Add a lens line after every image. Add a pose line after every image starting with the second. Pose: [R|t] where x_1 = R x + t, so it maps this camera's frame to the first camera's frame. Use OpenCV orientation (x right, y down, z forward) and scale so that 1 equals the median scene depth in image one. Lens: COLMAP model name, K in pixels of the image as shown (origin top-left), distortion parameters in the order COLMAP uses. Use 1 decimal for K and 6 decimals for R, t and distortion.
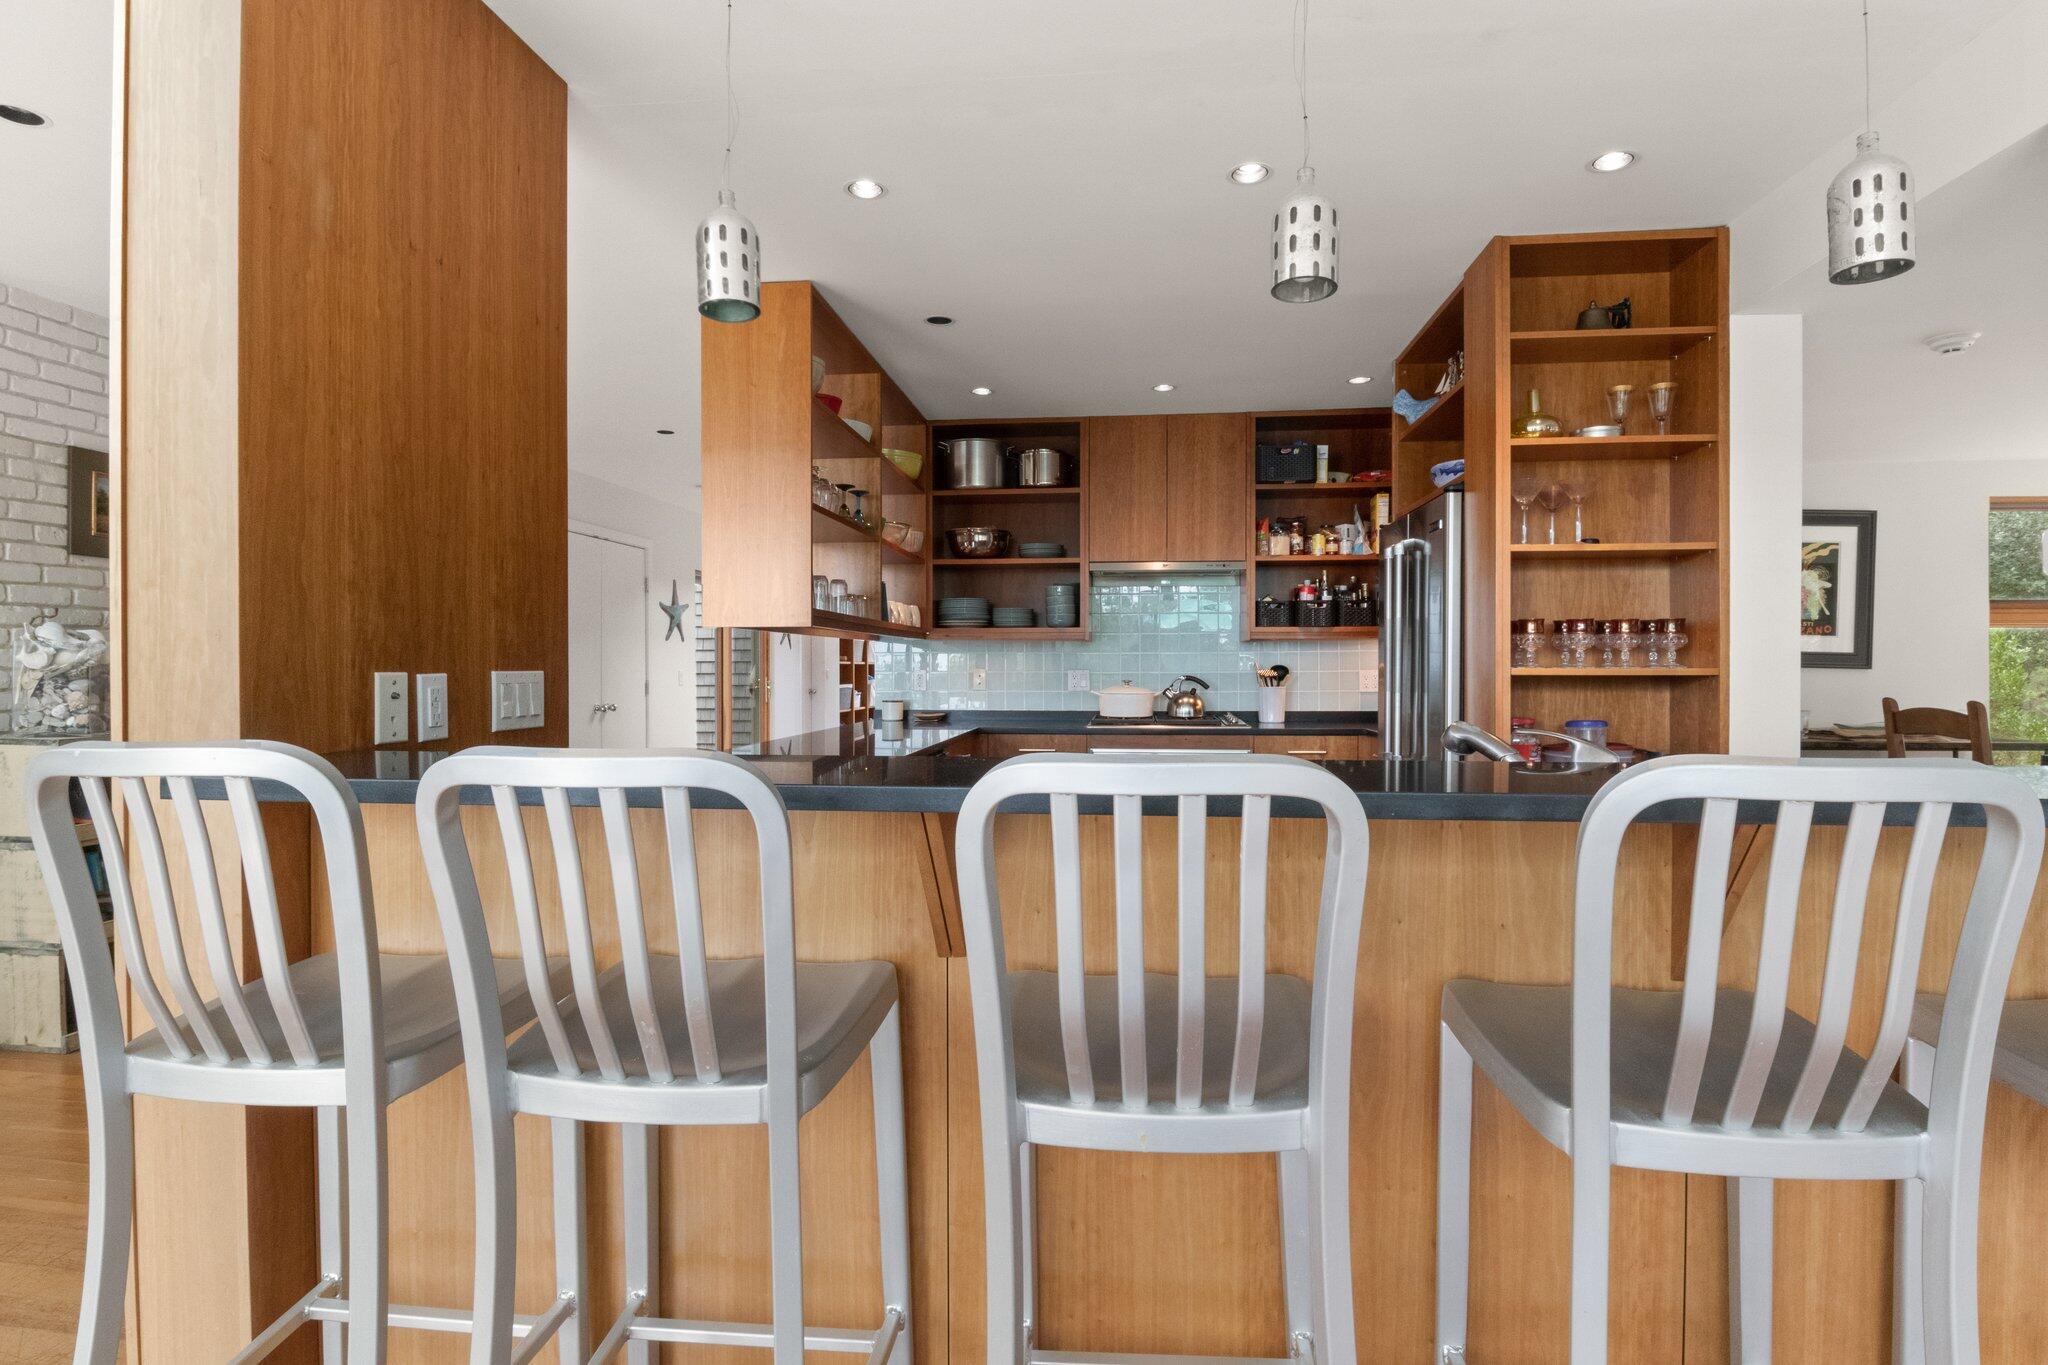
lens RADIAL K [[1018.3, 0, 1034.3], [0, 1018.3, 665.2], [0, 0, 1]] dist [0.005342, -0.002399]
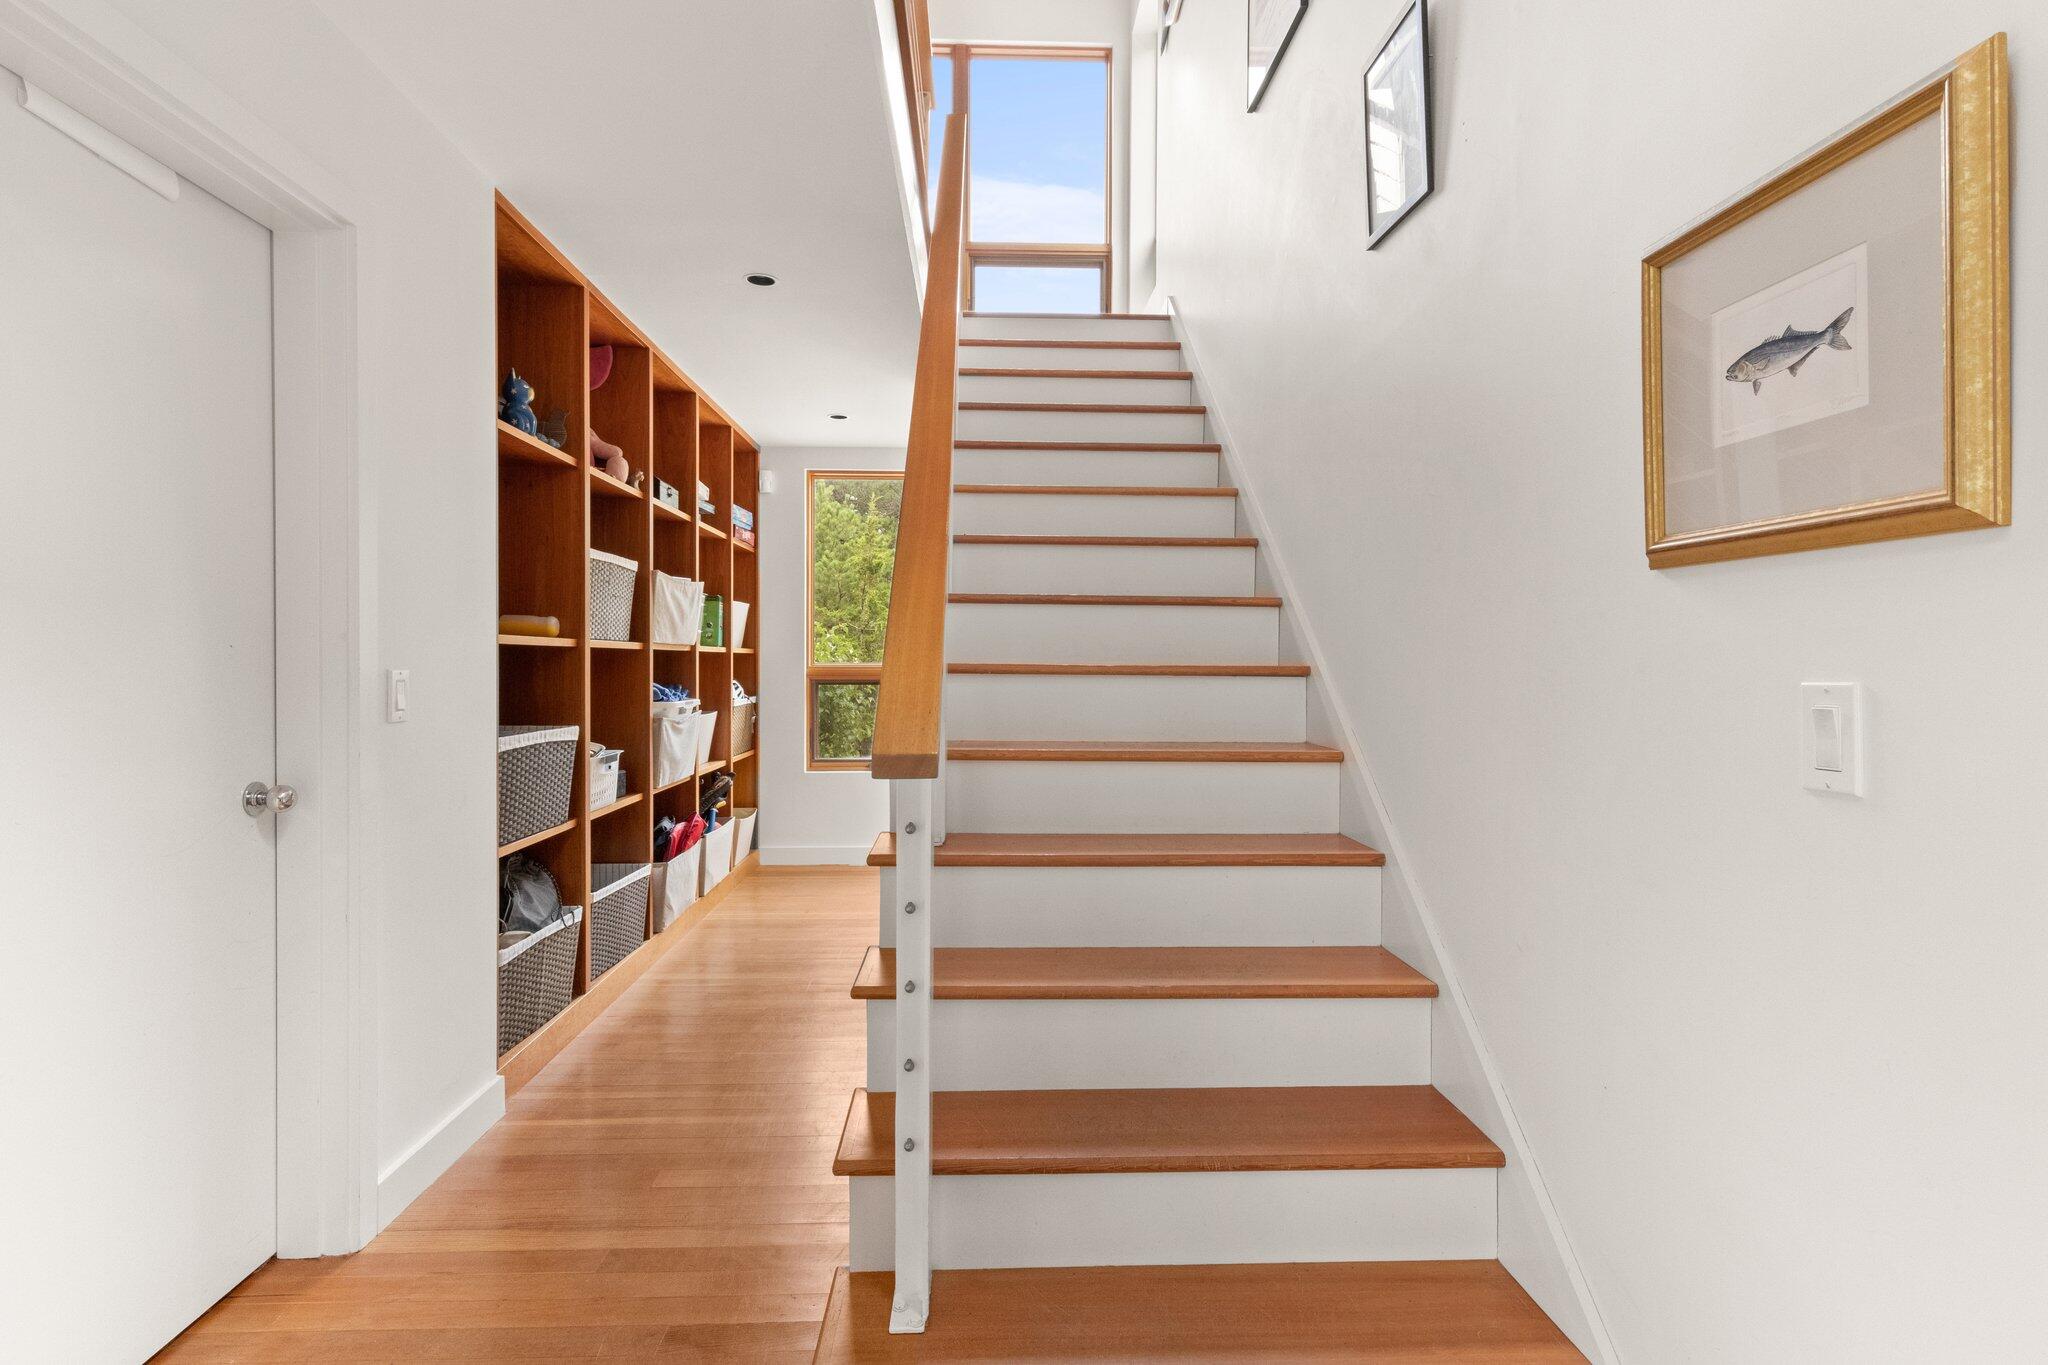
lens RADIAL K [[1018.3, 0, 1021.6], [0, 1018.3, 664.0], [0, 0, 1]] dist [0.005342, -0.002399]
pose [[0.990076, 0.003136, 0.140500, -0.101597], [-0.004218, 0.999964, 0.007405, 0.001150], [-0.140471, -0.007925, 0.990053, 0.714617]]
